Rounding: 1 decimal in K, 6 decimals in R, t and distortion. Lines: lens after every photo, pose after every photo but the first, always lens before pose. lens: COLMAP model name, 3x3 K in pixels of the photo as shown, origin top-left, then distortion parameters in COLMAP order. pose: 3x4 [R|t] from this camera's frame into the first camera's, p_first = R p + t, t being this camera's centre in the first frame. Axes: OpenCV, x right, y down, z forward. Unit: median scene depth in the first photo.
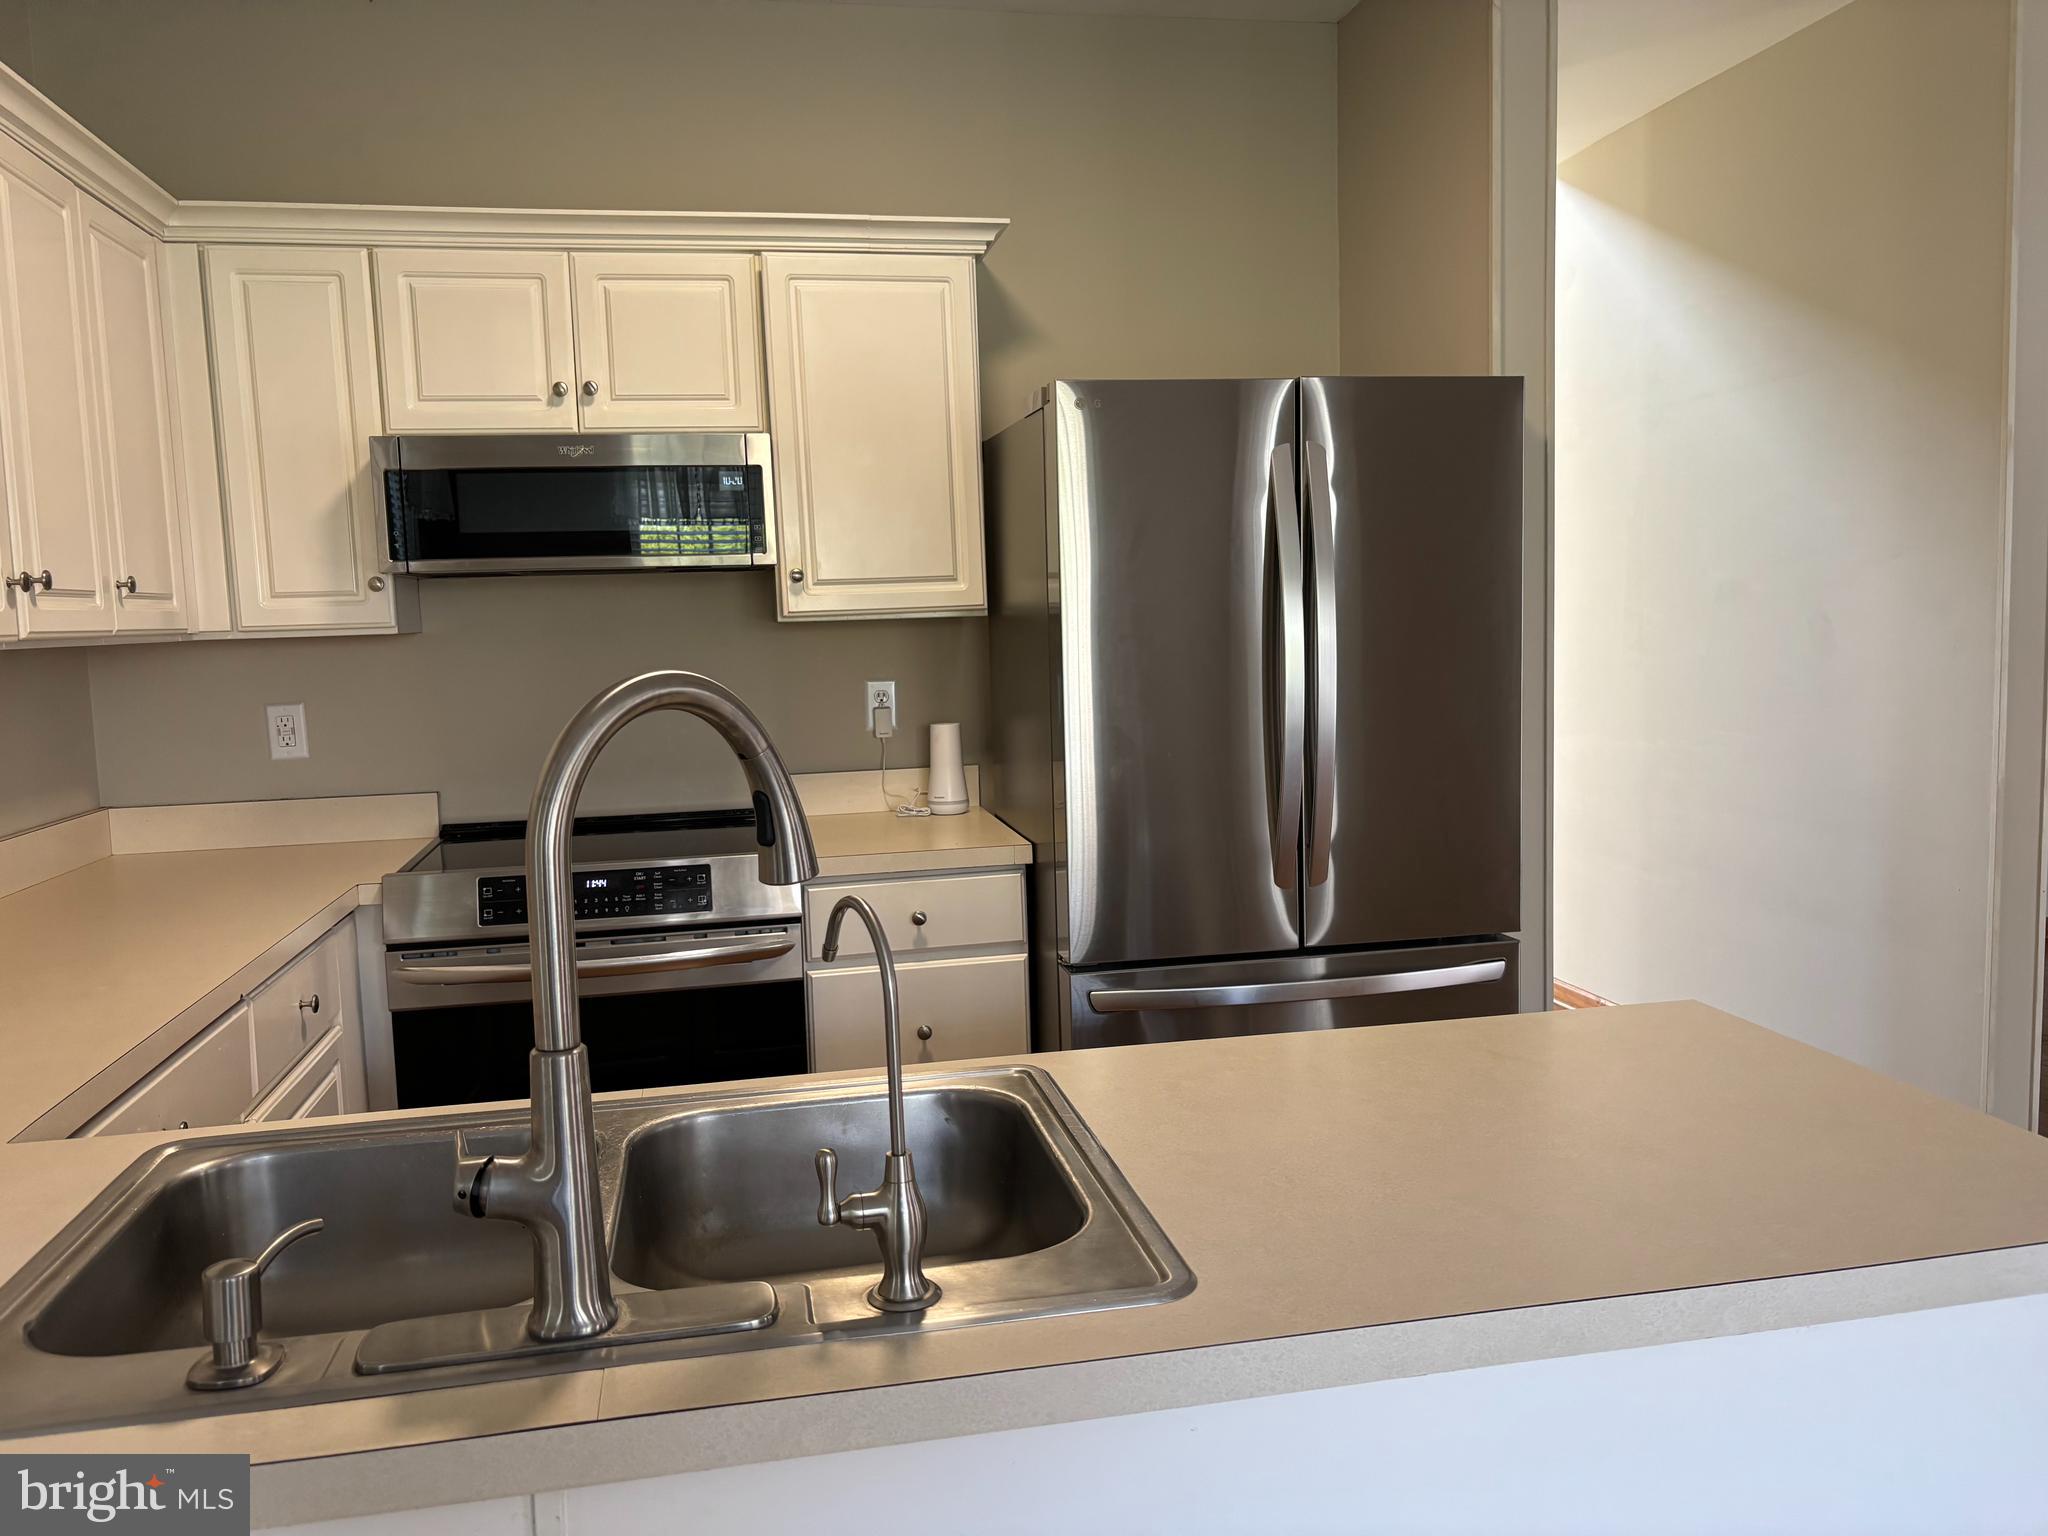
lens RADIAL K [[1564.0, 0, 1024.2], [0, 1564.0, 766.3], [0, 0, 1]] dist [0.046660, -0.052877]
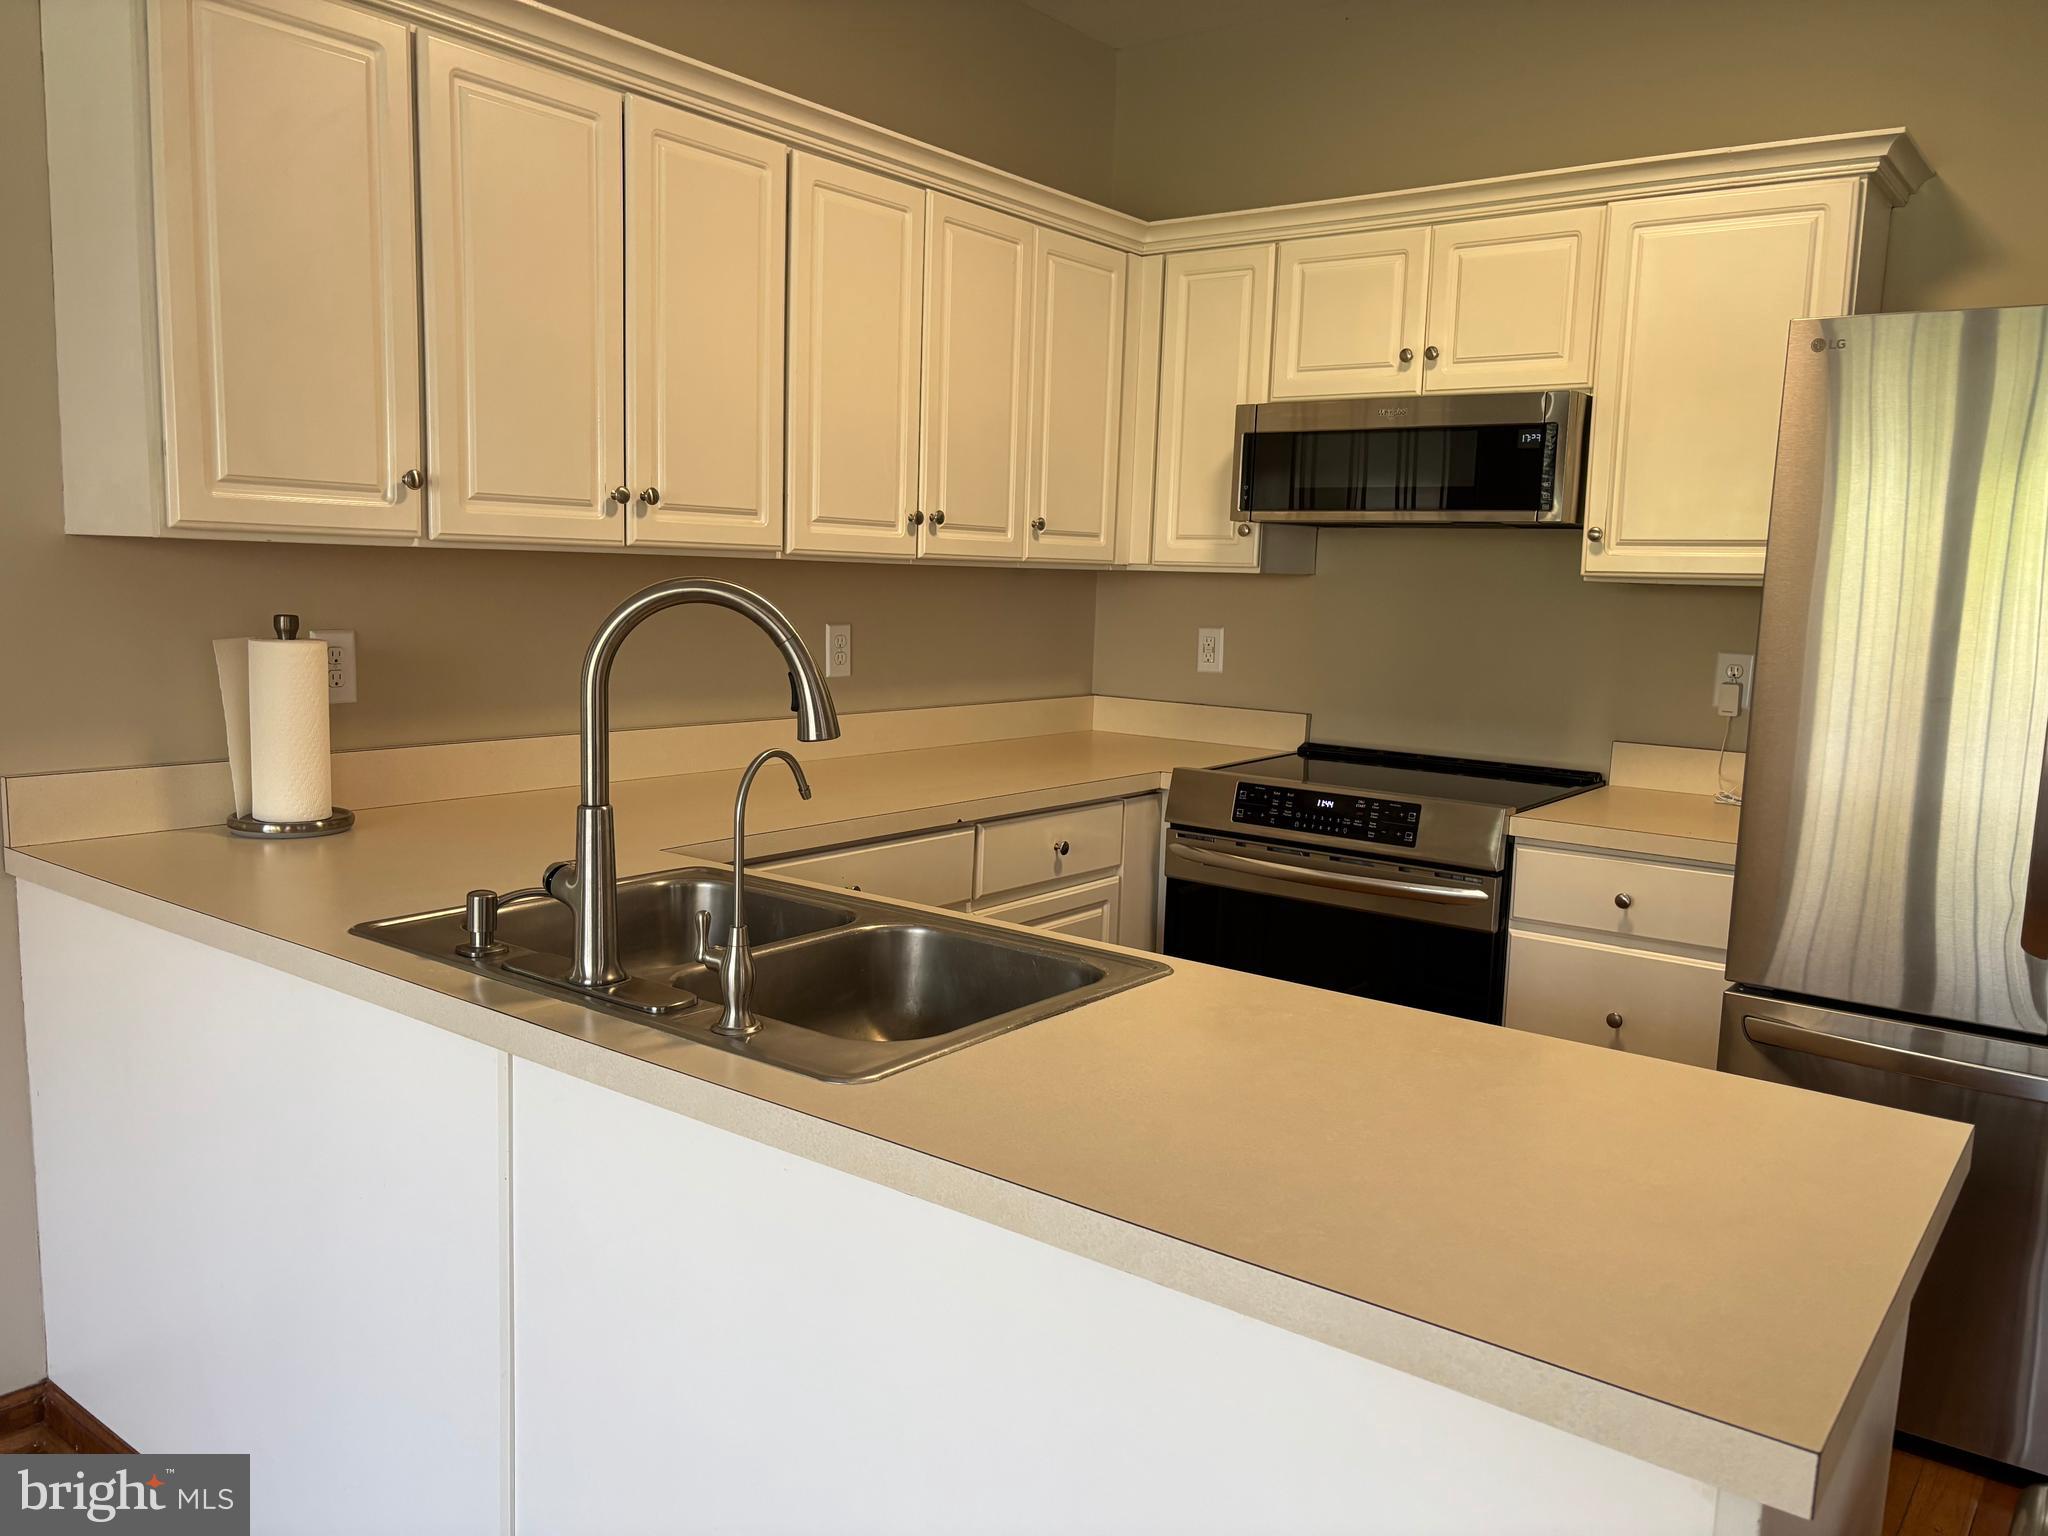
lens RADIAL K [[1564.0, 0, 1016.1], [0, 1564.0, 786.6], [0, 0, 1]] dist [0.046660, -0.052877]
pose [[0.655328, 0.156908, -0.738867, 0.383145], [-0.127708, 0.987120, 0.096360, -0.016107], [0.744470, 0.031212, 0.666926, 0.083708]]
